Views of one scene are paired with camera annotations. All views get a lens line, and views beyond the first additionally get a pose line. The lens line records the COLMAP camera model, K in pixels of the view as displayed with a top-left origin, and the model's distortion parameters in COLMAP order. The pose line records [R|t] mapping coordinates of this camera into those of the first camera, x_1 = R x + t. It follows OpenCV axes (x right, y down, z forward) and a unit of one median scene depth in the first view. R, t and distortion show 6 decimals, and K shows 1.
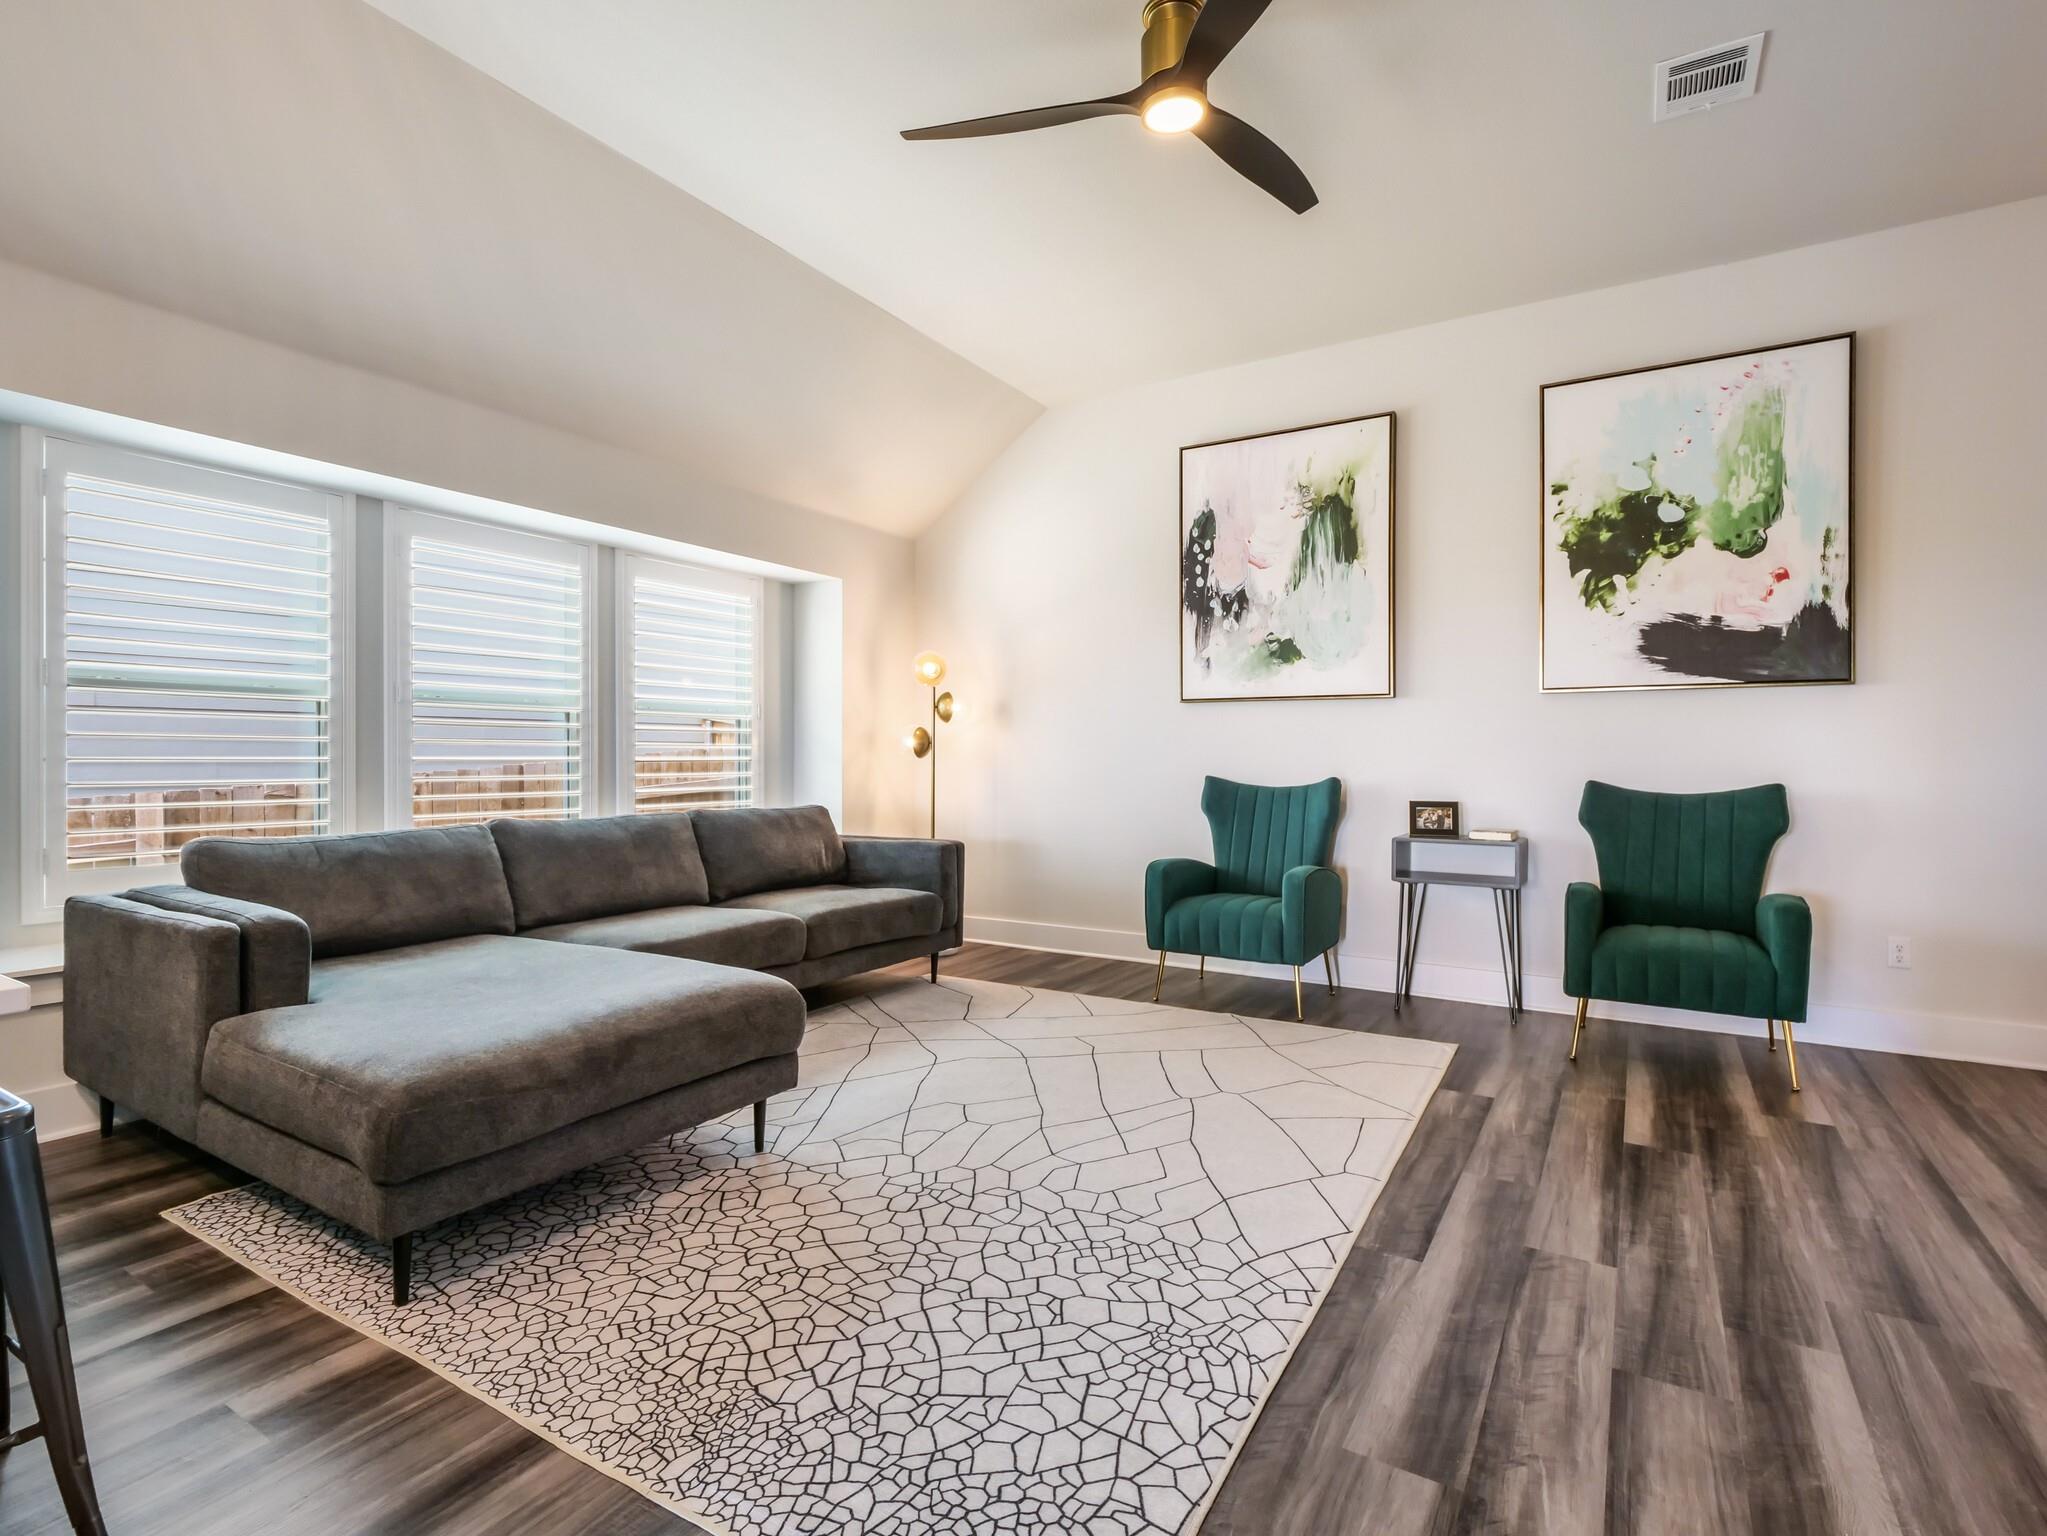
lens RADIAL K [[989.7, 0, 1032.2], [0, 989.7, 758.9], [0, 0, 1]] dist [-0.000544, -0.001030]
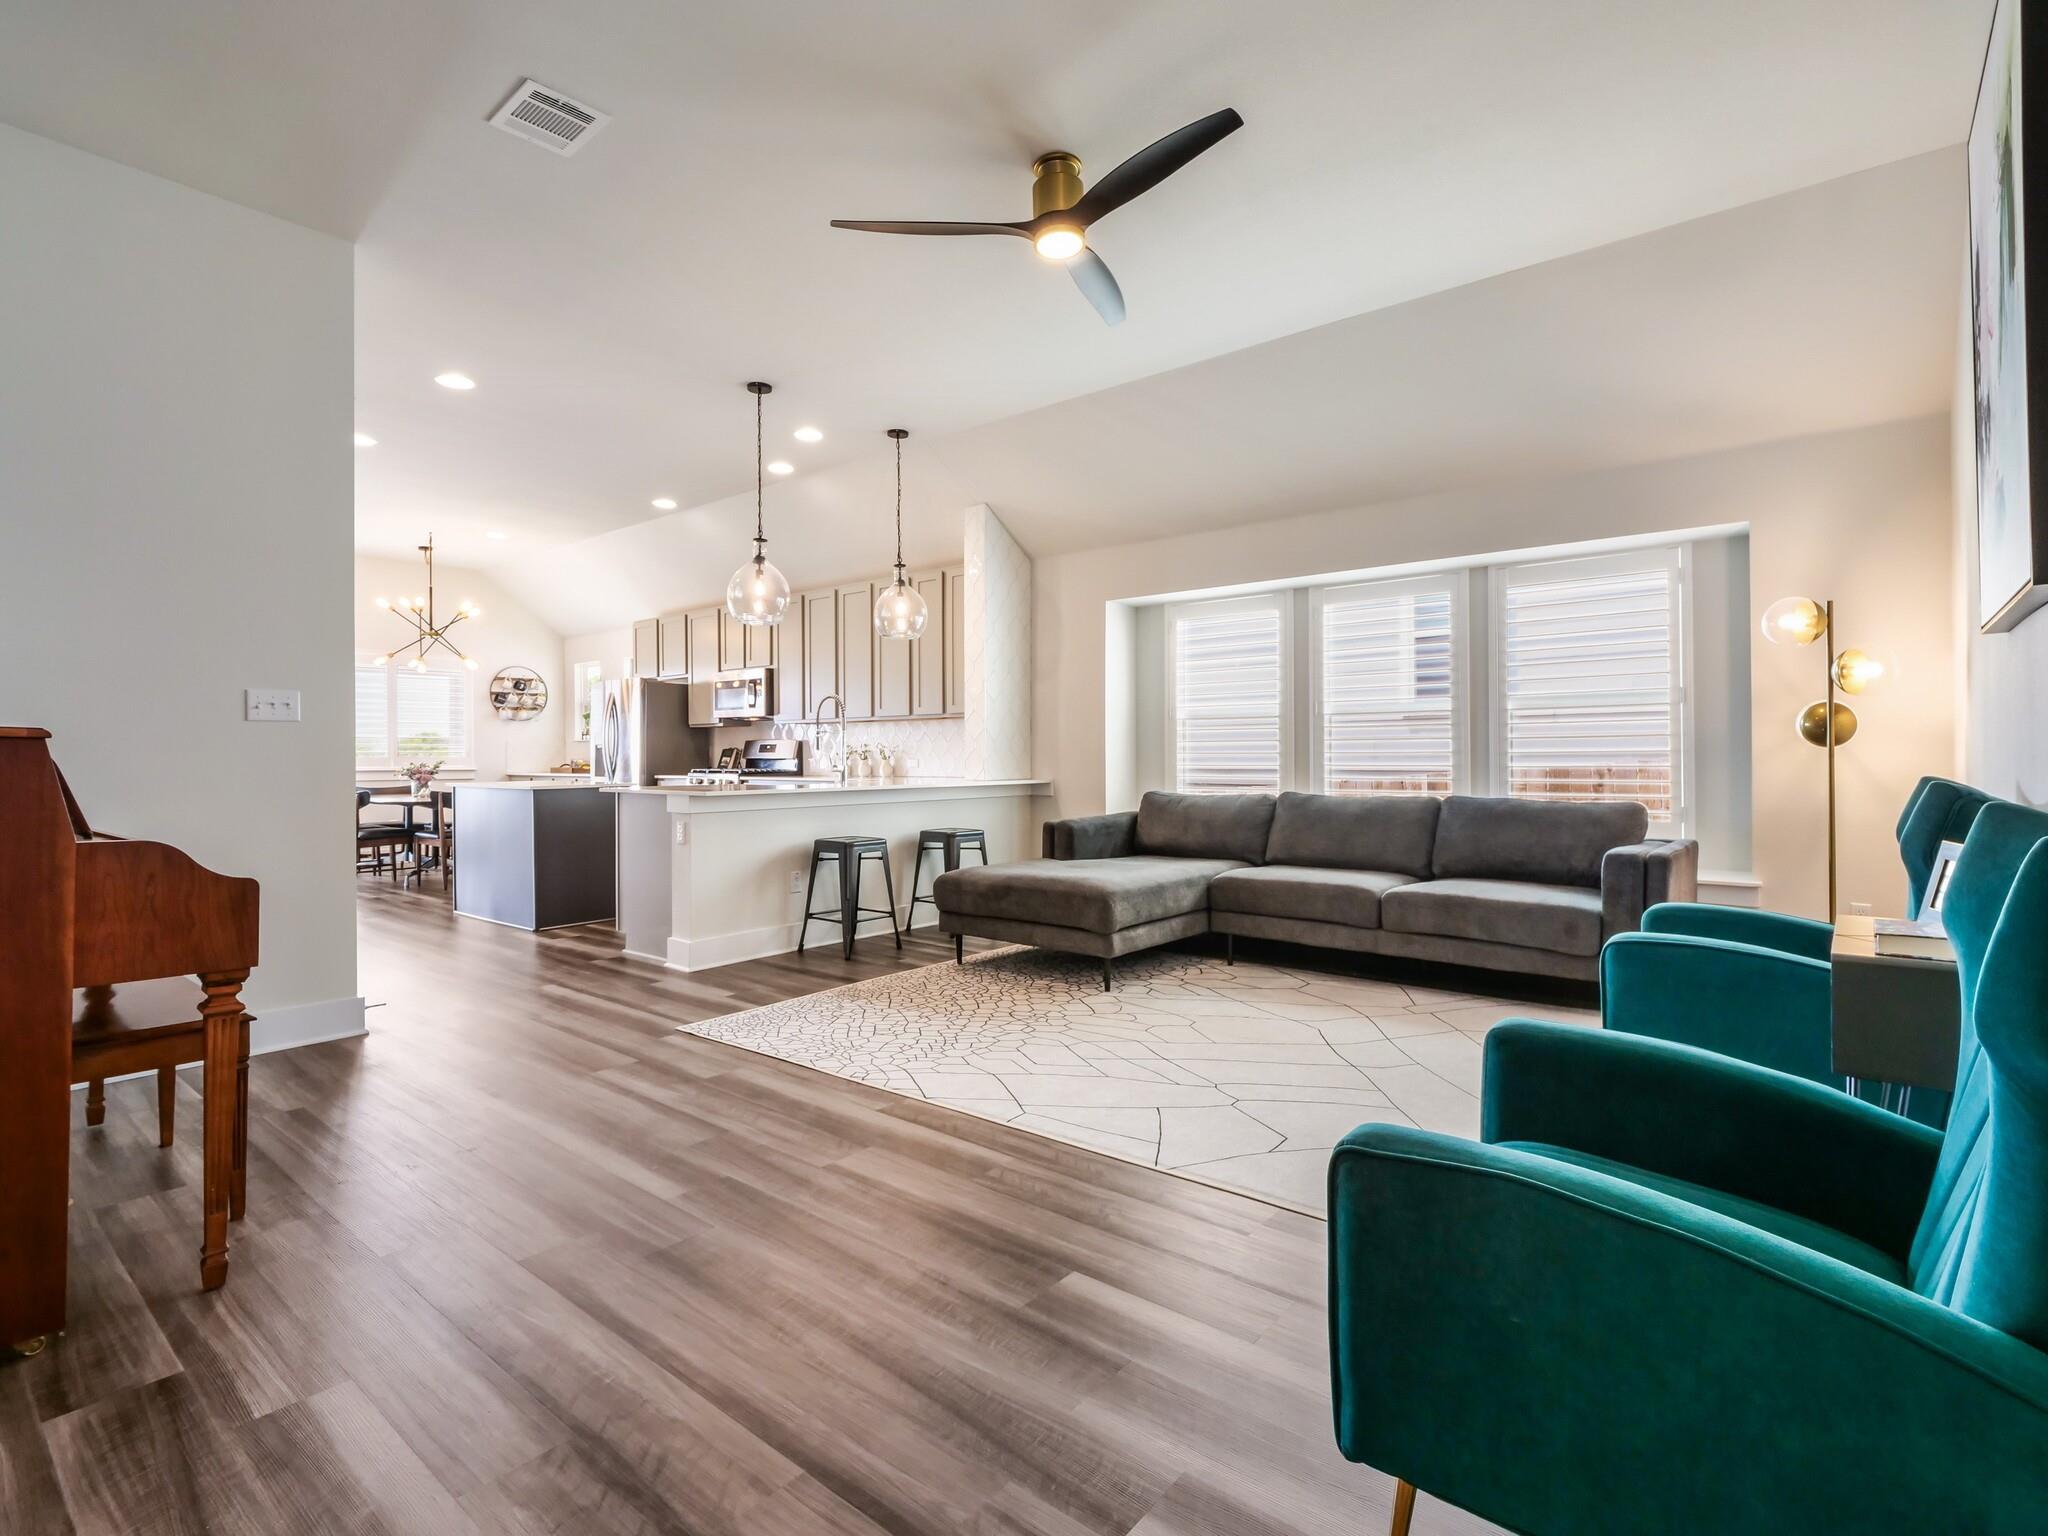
lens RADIAL K [[990.2, 0, 1032.7], [0, 990.2, 758.9], [0, 0, 1]] dist [-0.000544, -0.001030]
pose [[-0.133605, 0.001580, -0.991033, 1.667694], [0.003439, 0.999993, 0.001131, 0.012413], [0.991029, -0.003257, -0.133609, 1.346498]]
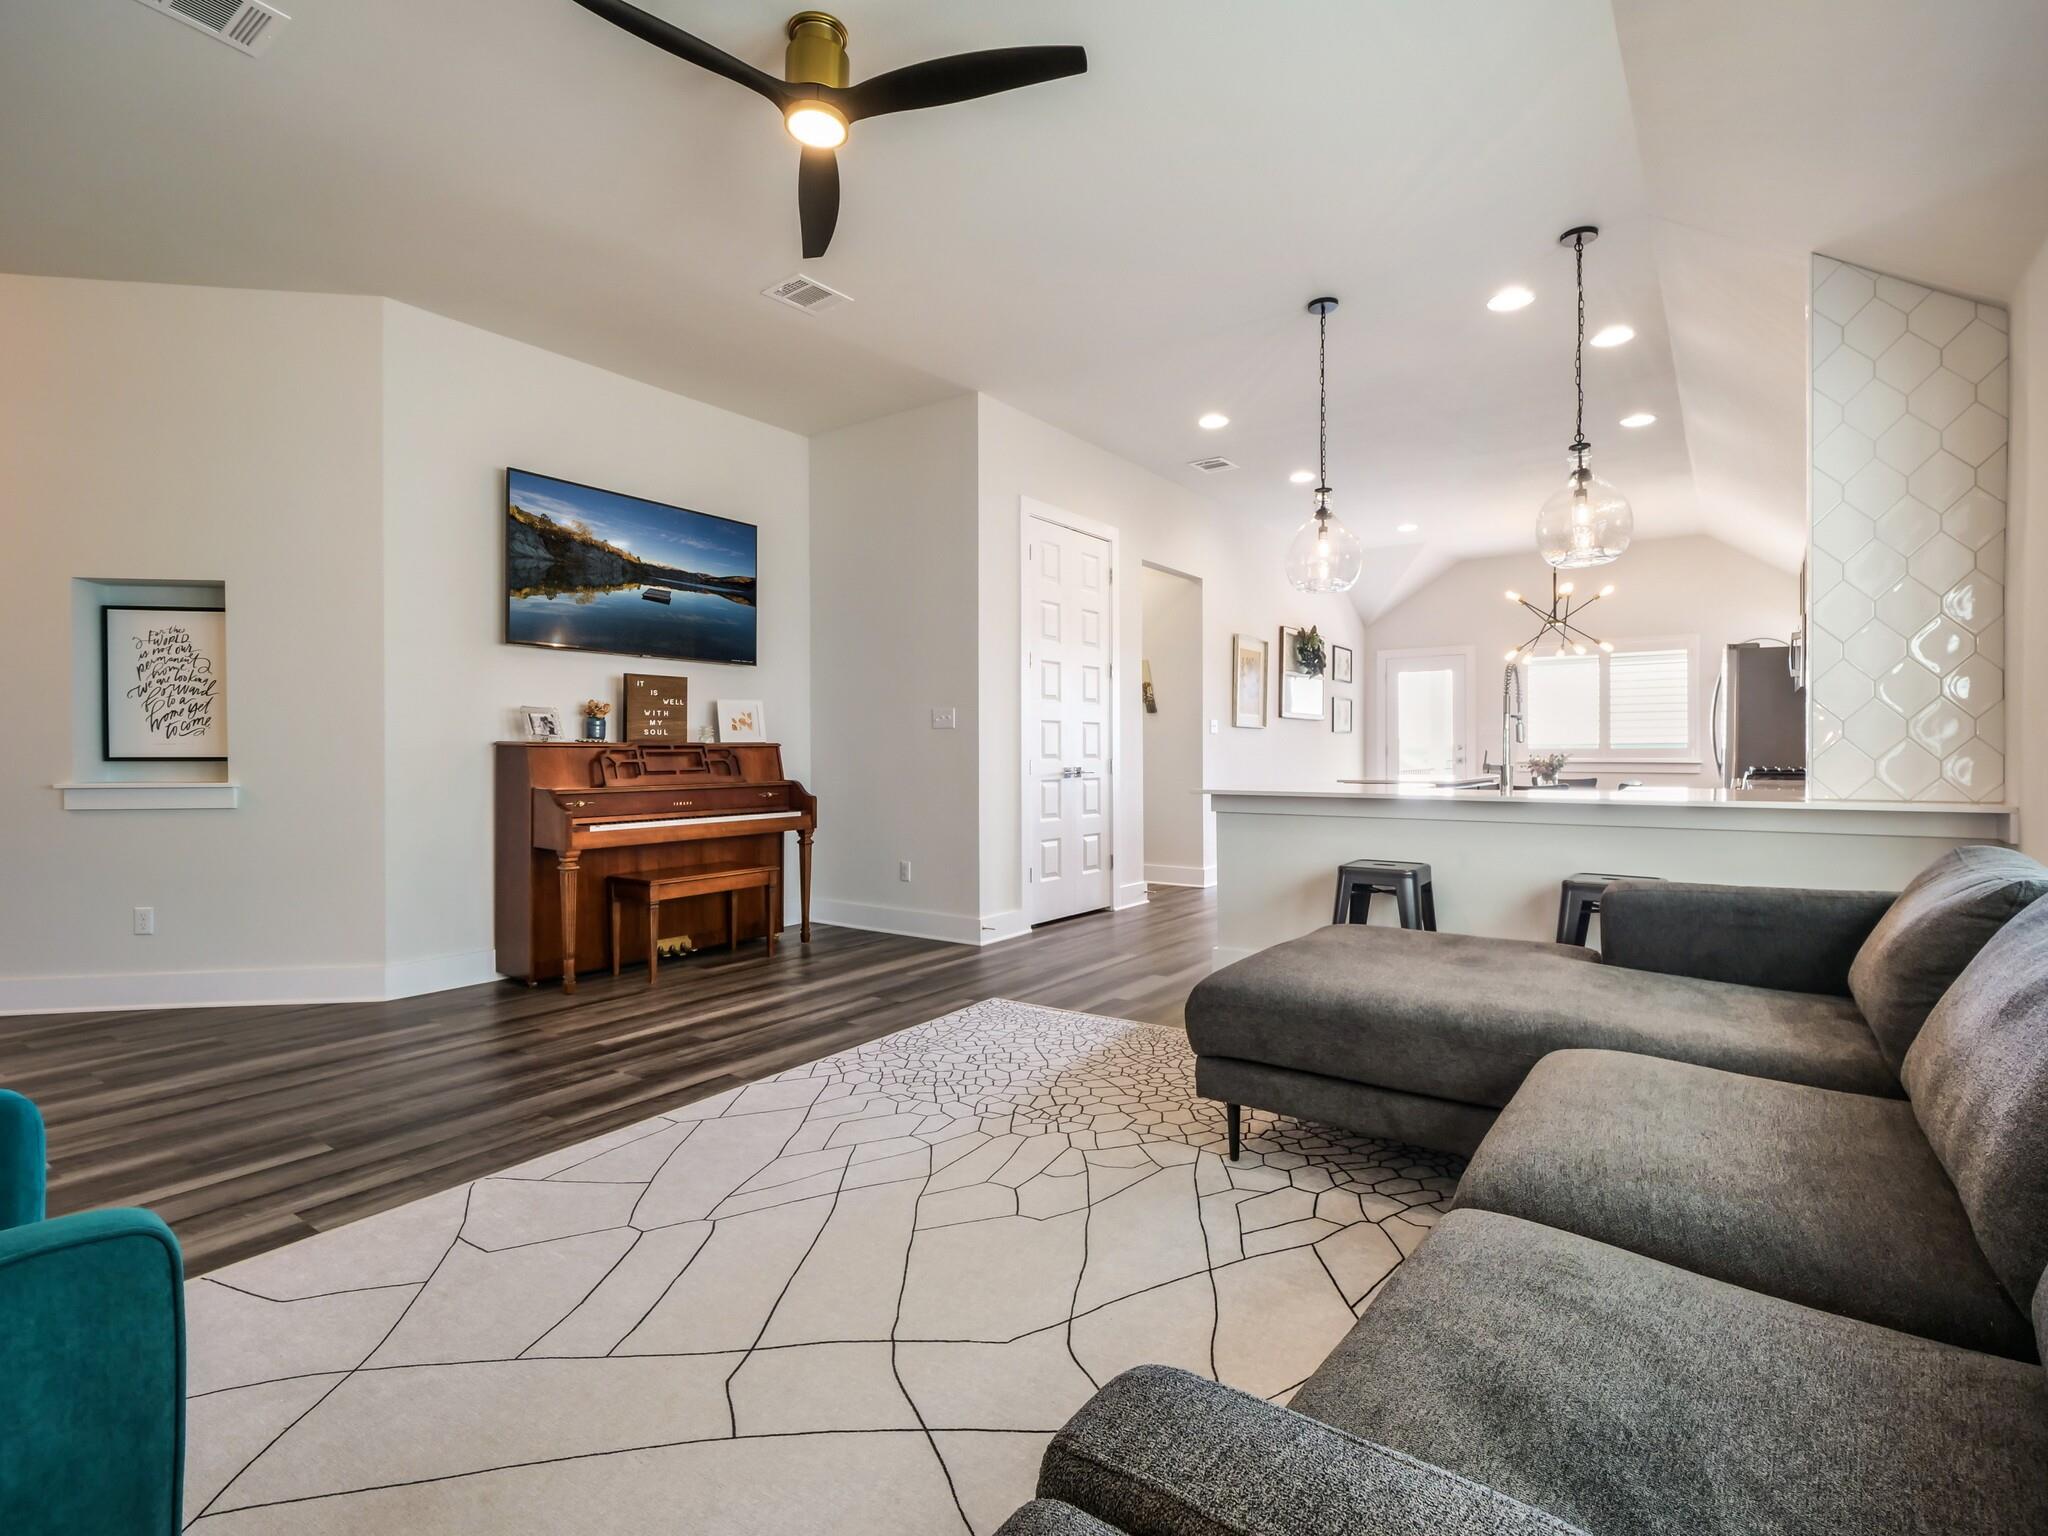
lens RADIAL K [[990.2, 0, 1032.7], [0, 990.2, 758.9], [0, 0, 1]] dist [-0.000544, -0.001030]
pose [[-0.997515, 0.002227, 0.070417, -0.184401], [0.002775, 0.999967, 0.007688, 0.003856], [-0.070397, 0.007864, -0.997488, 2.404808]]
